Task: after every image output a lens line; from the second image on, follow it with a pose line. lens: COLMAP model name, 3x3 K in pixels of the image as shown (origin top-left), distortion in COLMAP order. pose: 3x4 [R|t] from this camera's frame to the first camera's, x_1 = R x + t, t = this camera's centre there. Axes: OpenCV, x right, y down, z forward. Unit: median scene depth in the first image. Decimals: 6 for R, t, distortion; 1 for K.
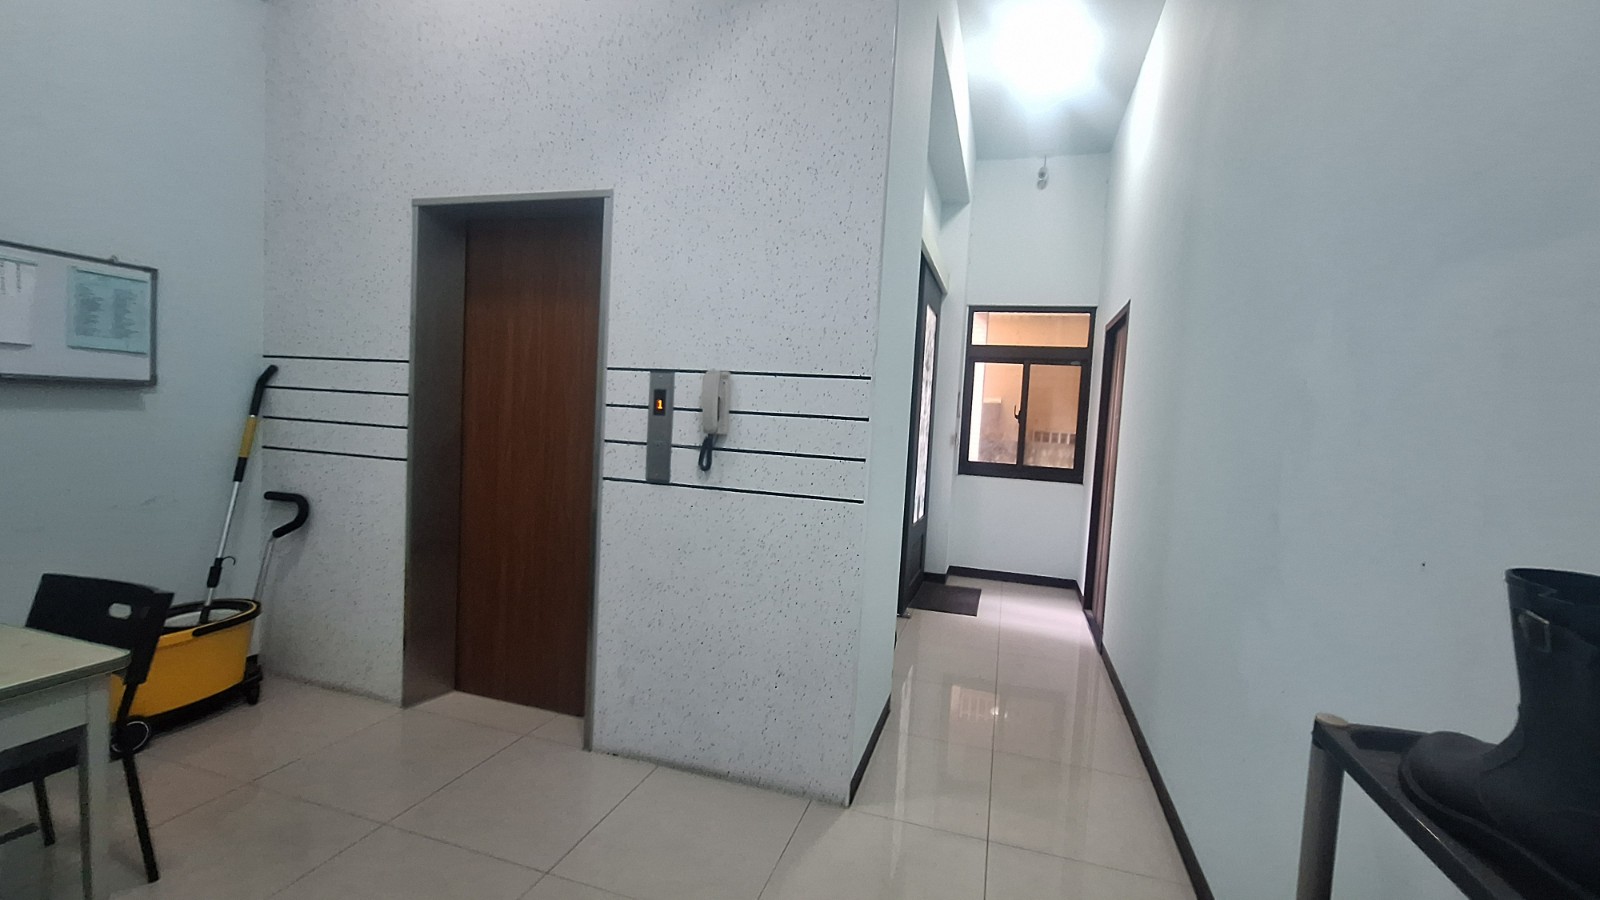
lens RADIAL K [[638.6, 0, 833.1], [0, 638.6, 468.4], [0, 0, 1]] dist [-0.011340, -0.001647]
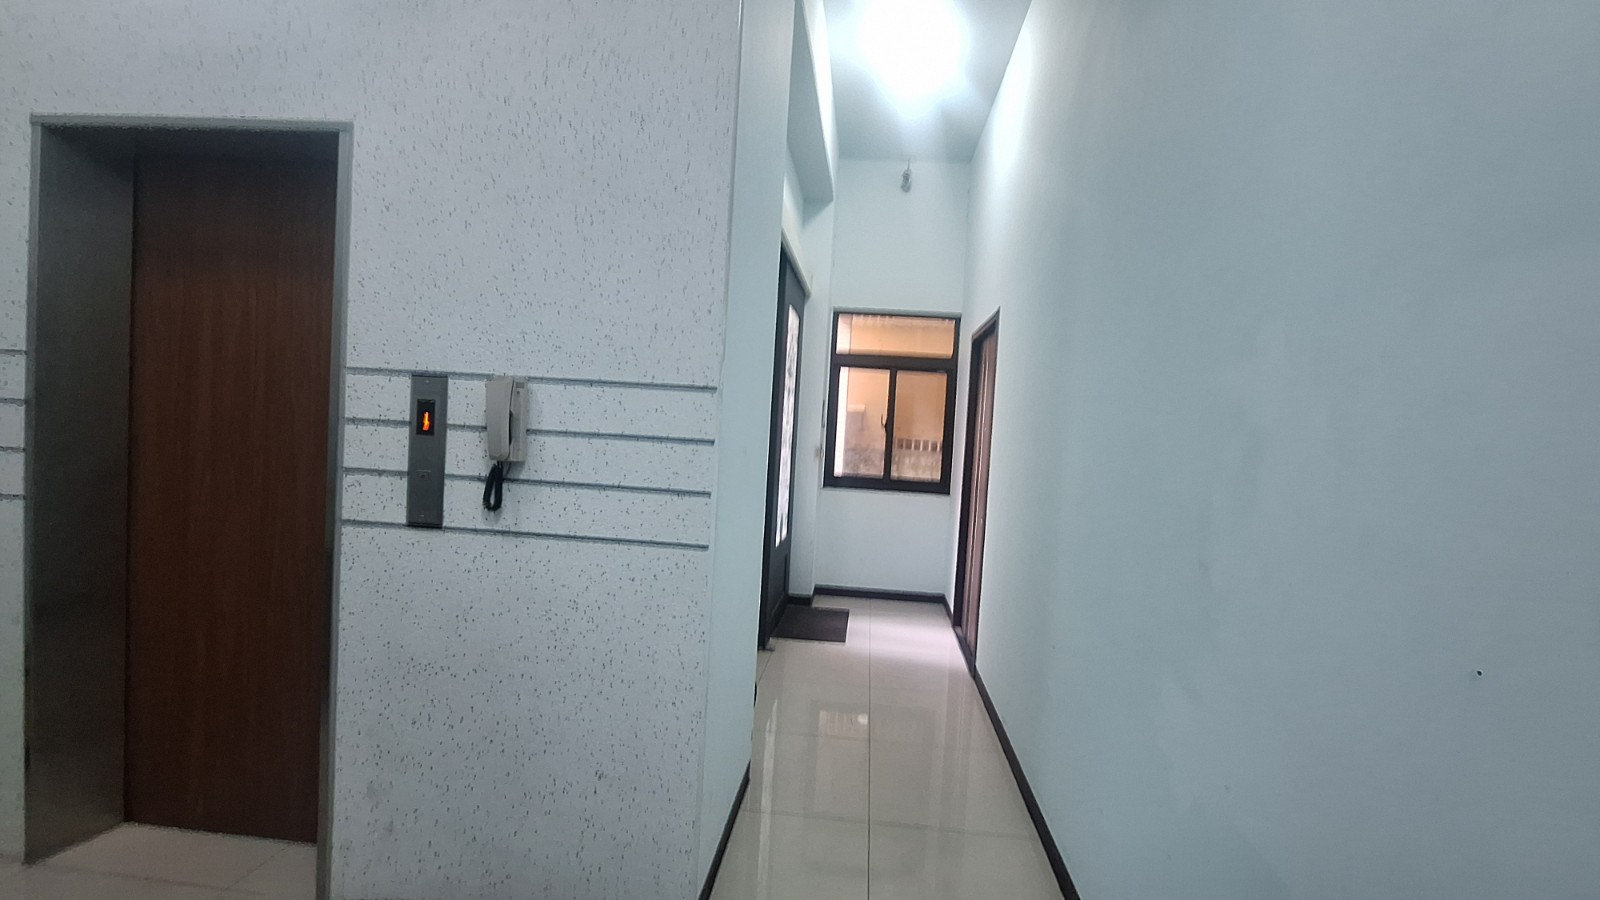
lens RADIAL K [[638.6, 0, 830.7], [0, 638.6, 453.4], [0, 0, 1]] dist [-0.011340, -0.001647]
pose [[0.978364, -0.004968, 0.206830, 0.027579], [0.010811, 0.999574, -0.027128, -0.034209], [-0.206607, 0.028777, 0.978001, 0.175200]]
